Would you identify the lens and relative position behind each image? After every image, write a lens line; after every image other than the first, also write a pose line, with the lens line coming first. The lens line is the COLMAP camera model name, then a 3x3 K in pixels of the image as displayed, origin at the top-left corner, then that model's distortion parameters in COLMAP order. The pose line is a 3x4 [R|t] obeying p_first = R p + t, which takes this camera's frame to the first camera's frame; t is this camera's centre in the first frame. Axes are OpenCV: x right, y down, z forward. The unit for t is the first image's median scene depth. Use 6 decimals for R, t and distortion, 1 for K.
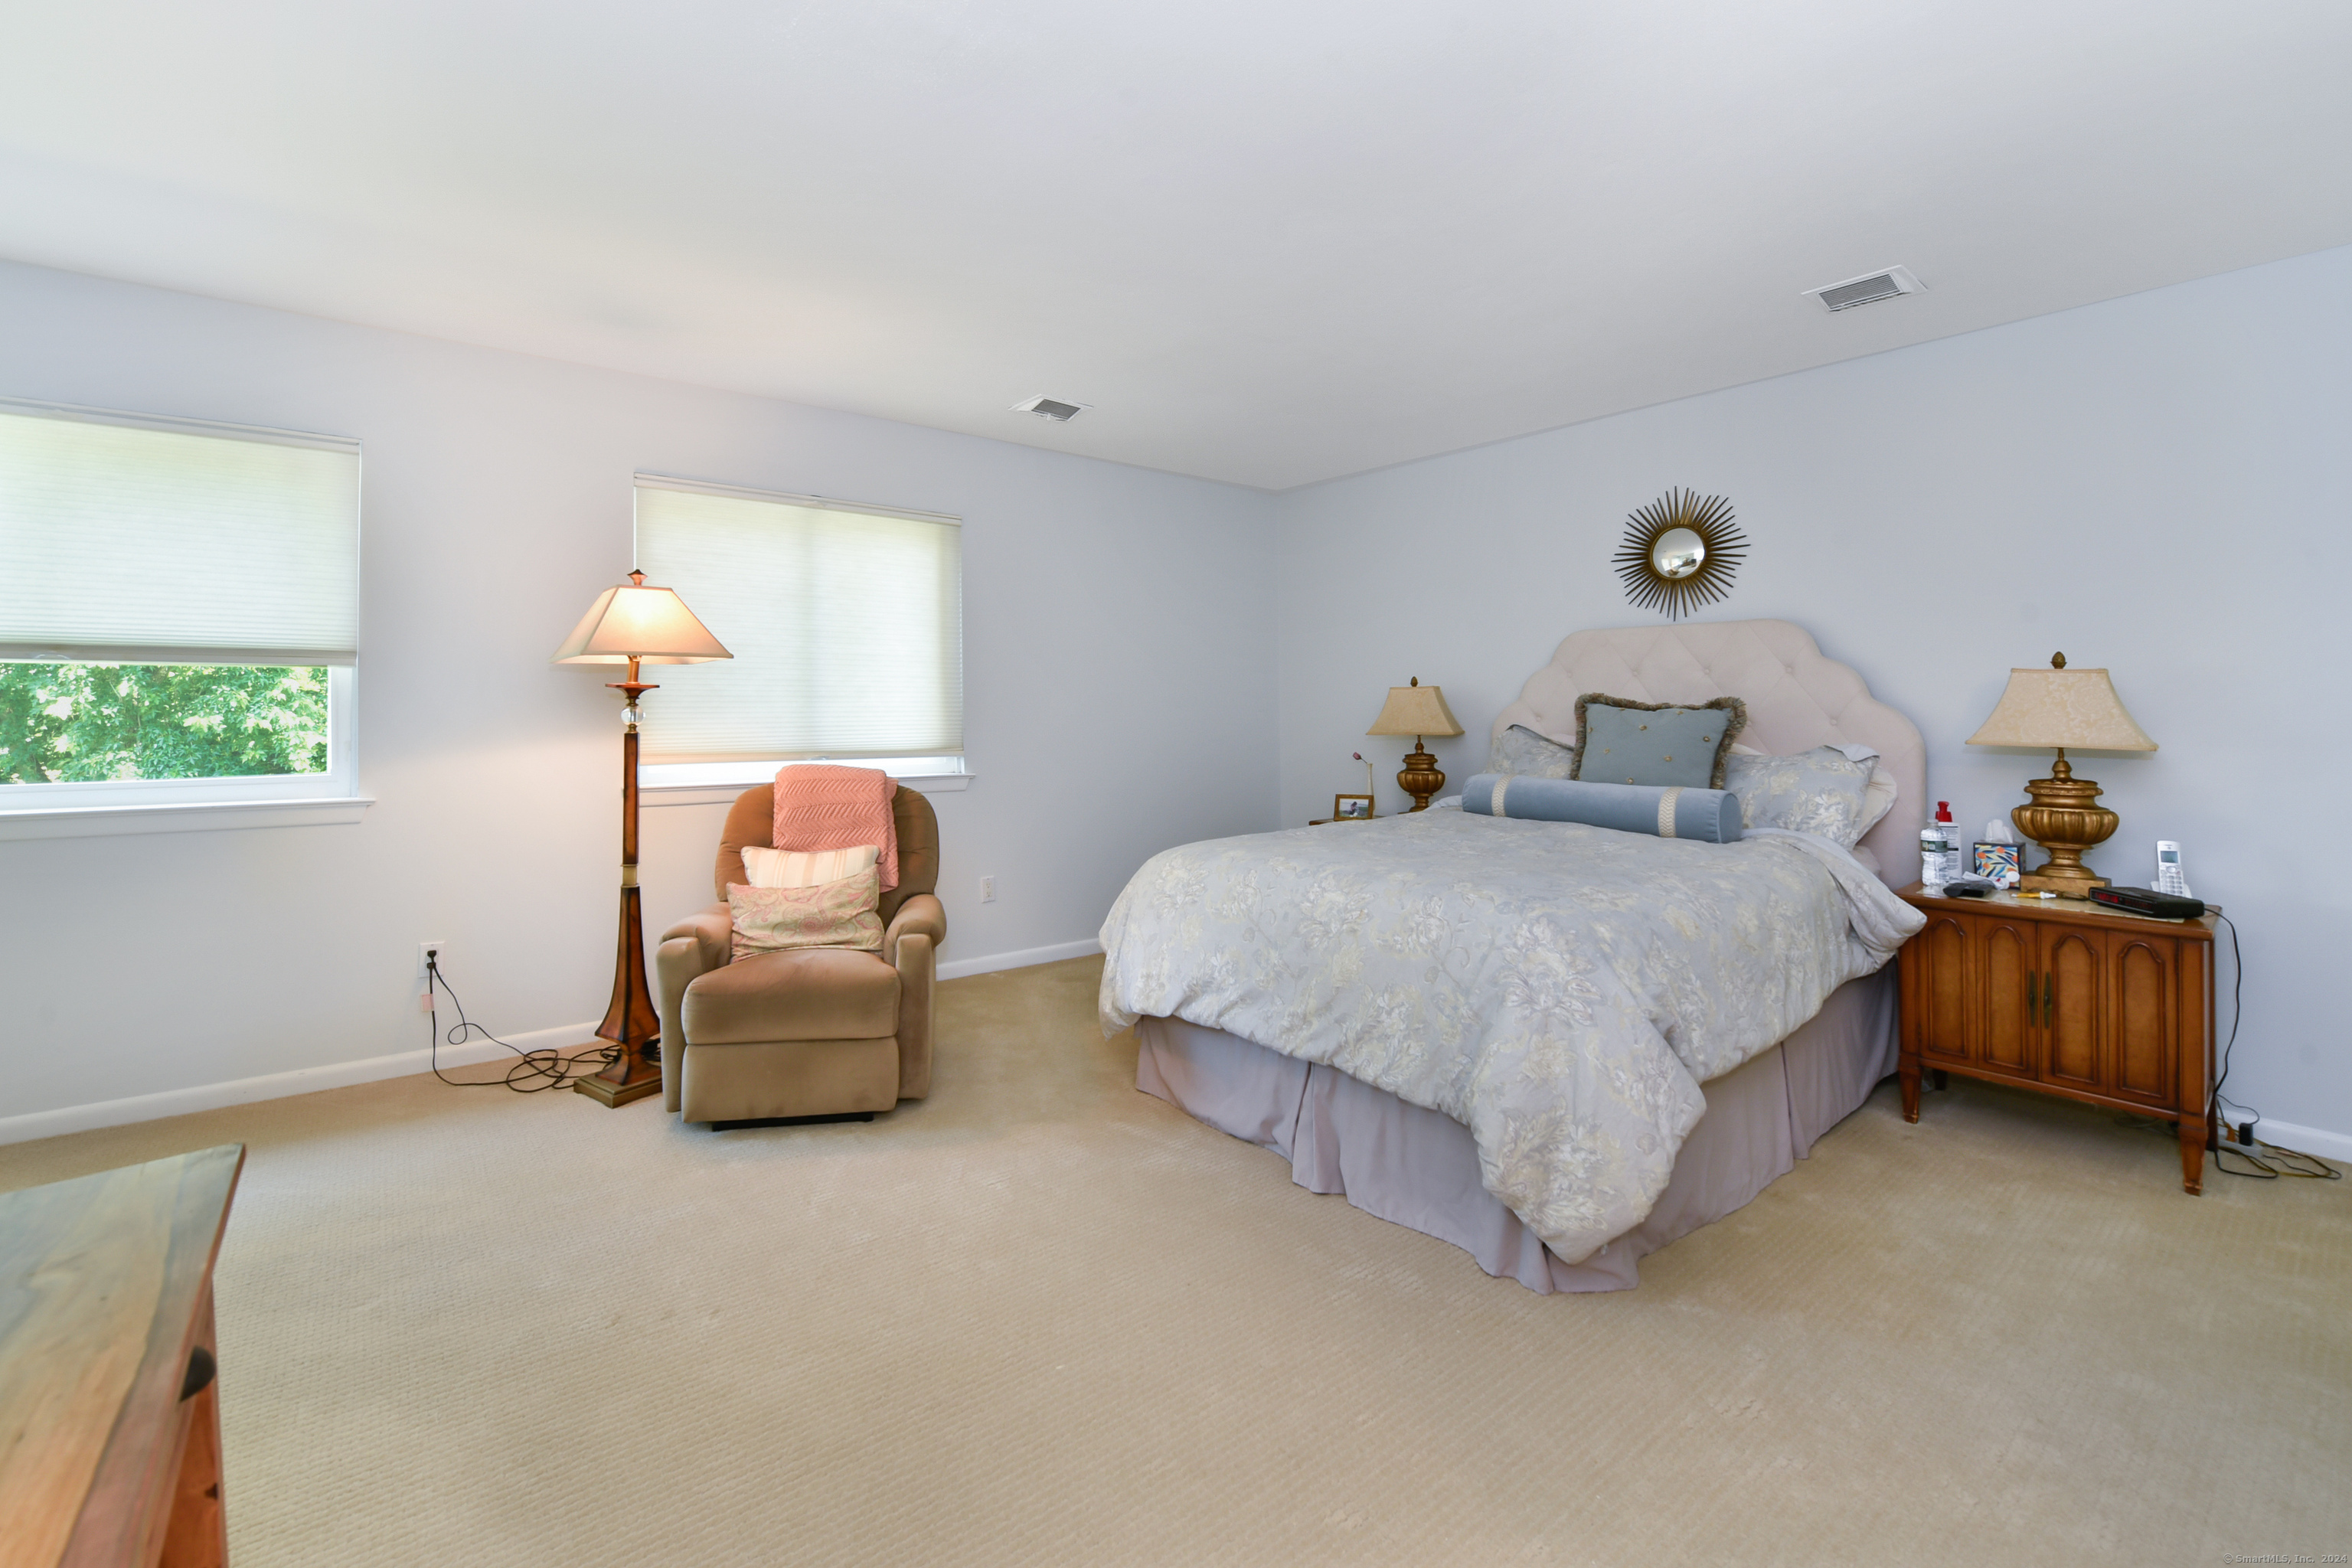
lens RADIAL K [[992.9, 0, 1163.1], [0, 992.9, 709.9], [0, 0, 1]] dist [-0.000378, -0.000470]
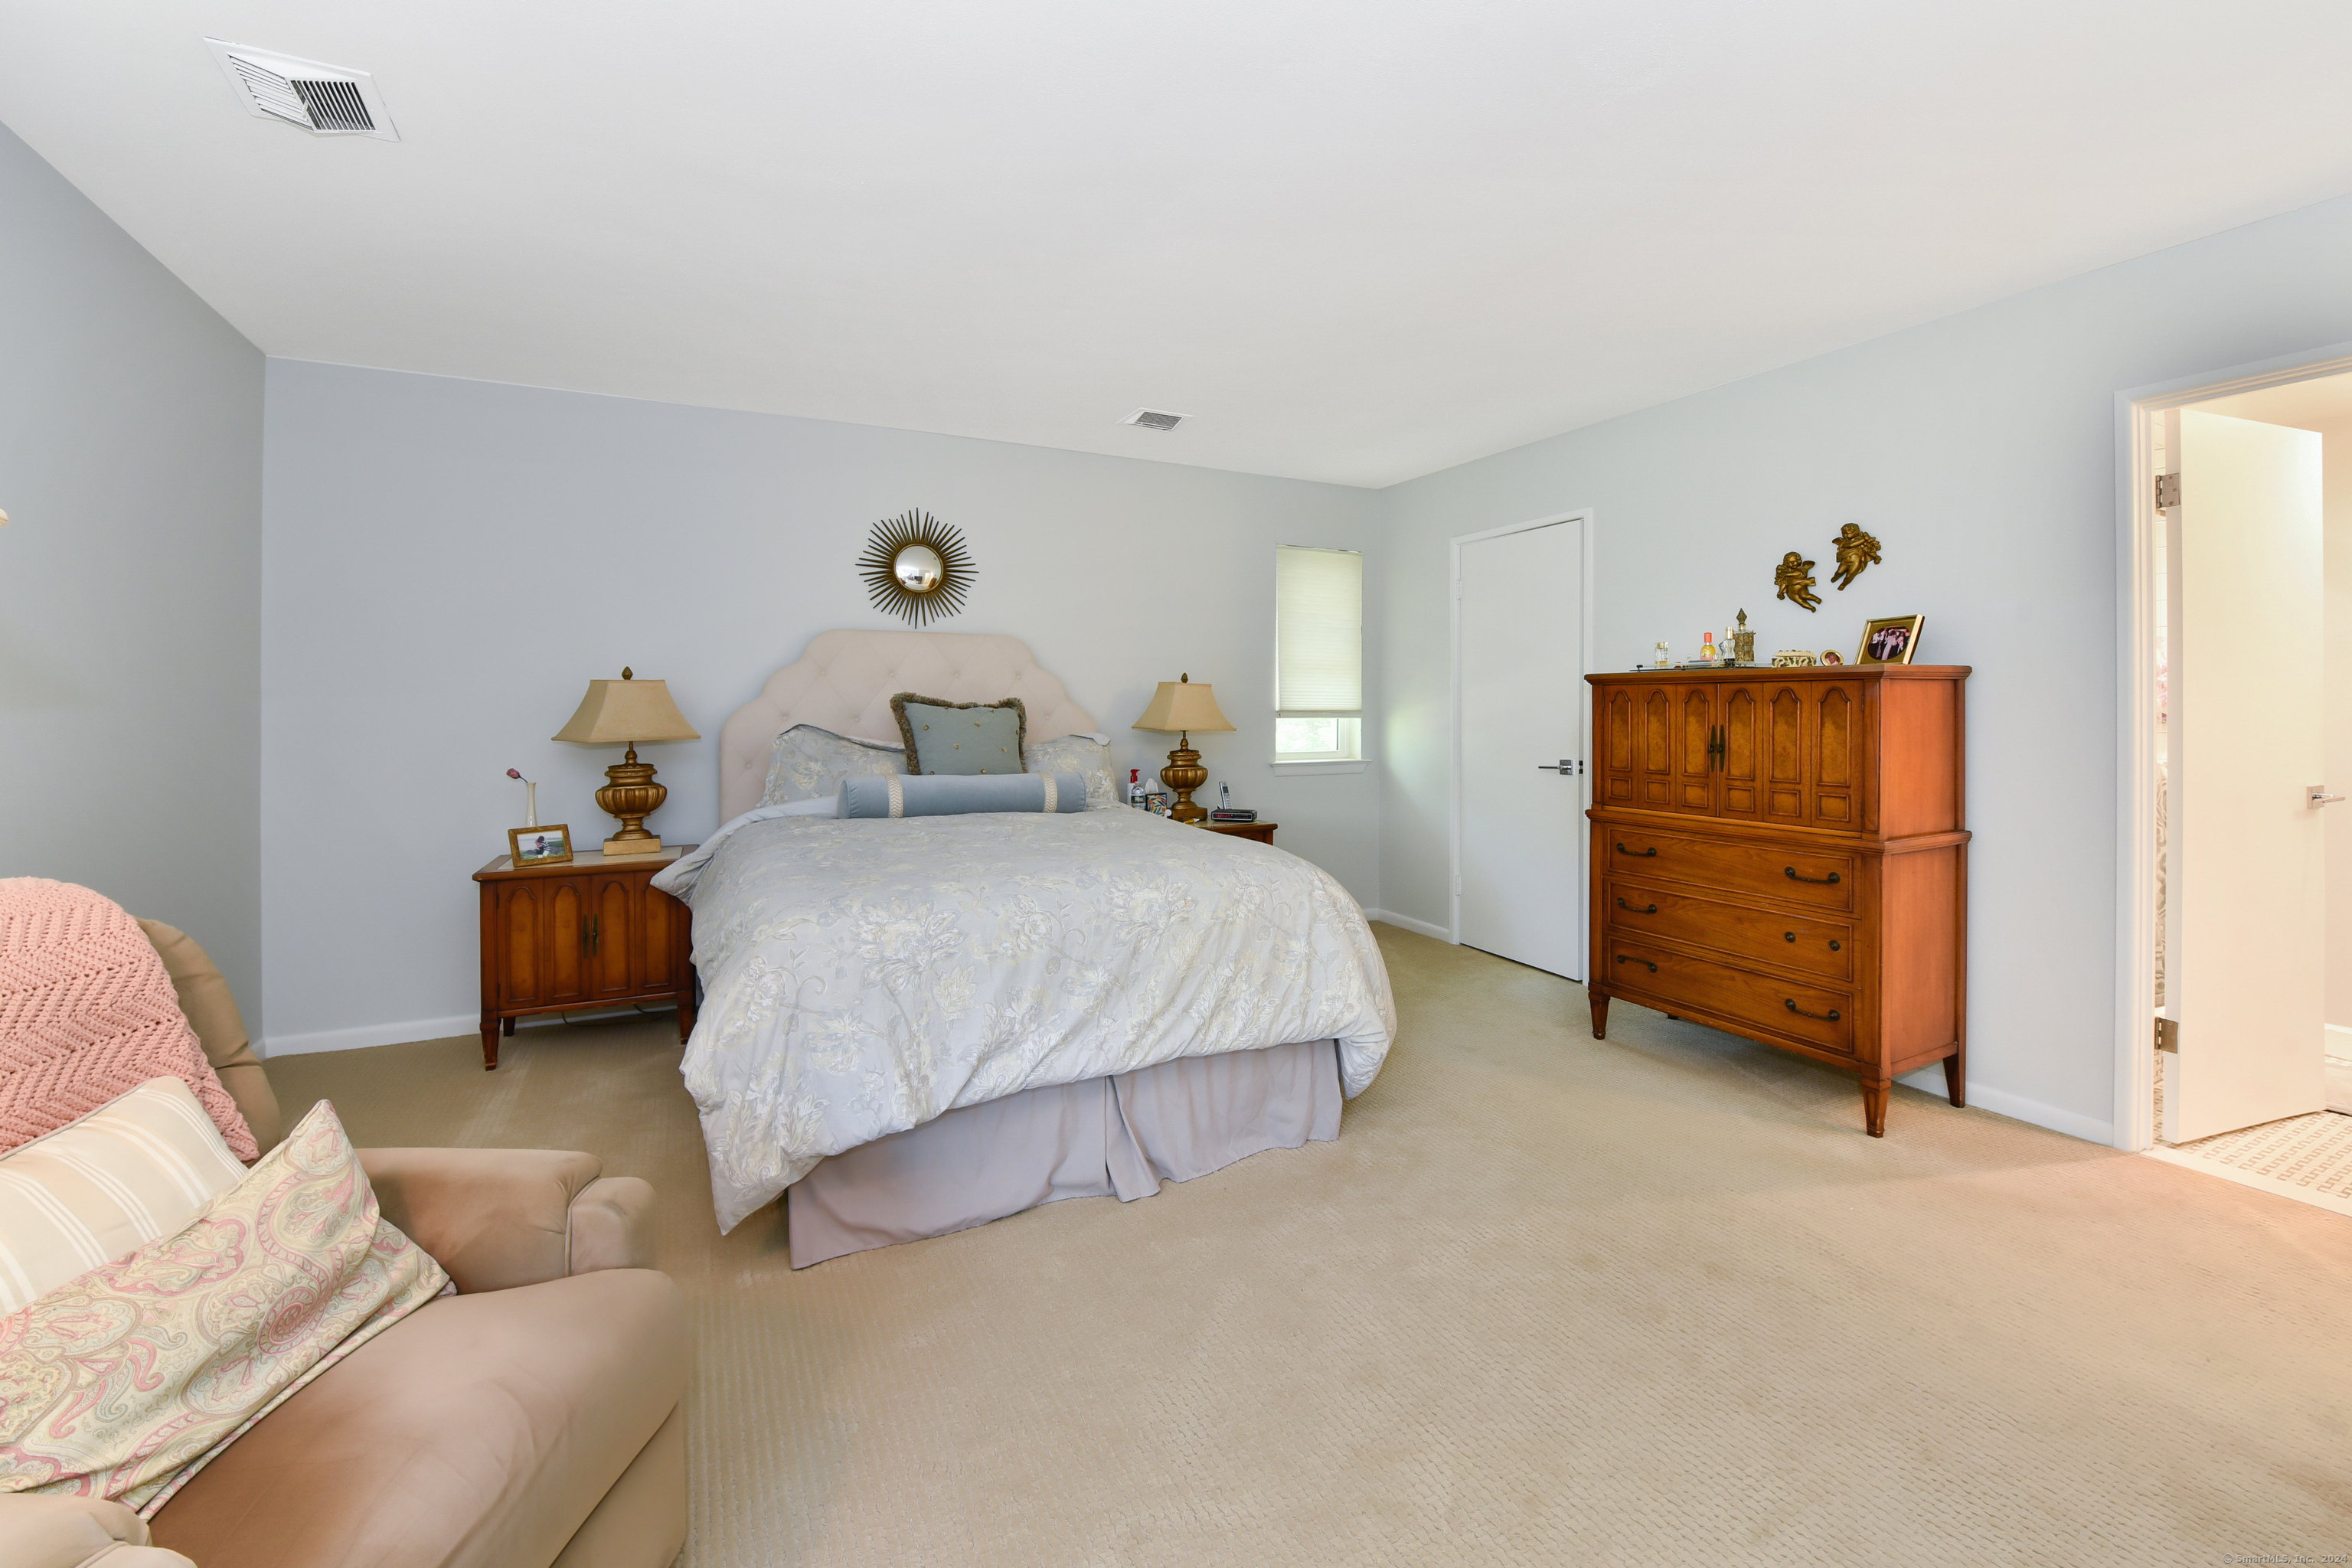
lens RADIAL K [[992.9, 0, 1163.1], [0, 992.9, 709.9], [0, 0, 1]] dist [-0.000378, -0.000470]
pose [[0.201129, -0.004289, 0.979555, -0.542186], [0.001337, 0.999991, 0.004104, -0.002495], [-0.979564, 0.000484, 0.201133, 0.523920]]
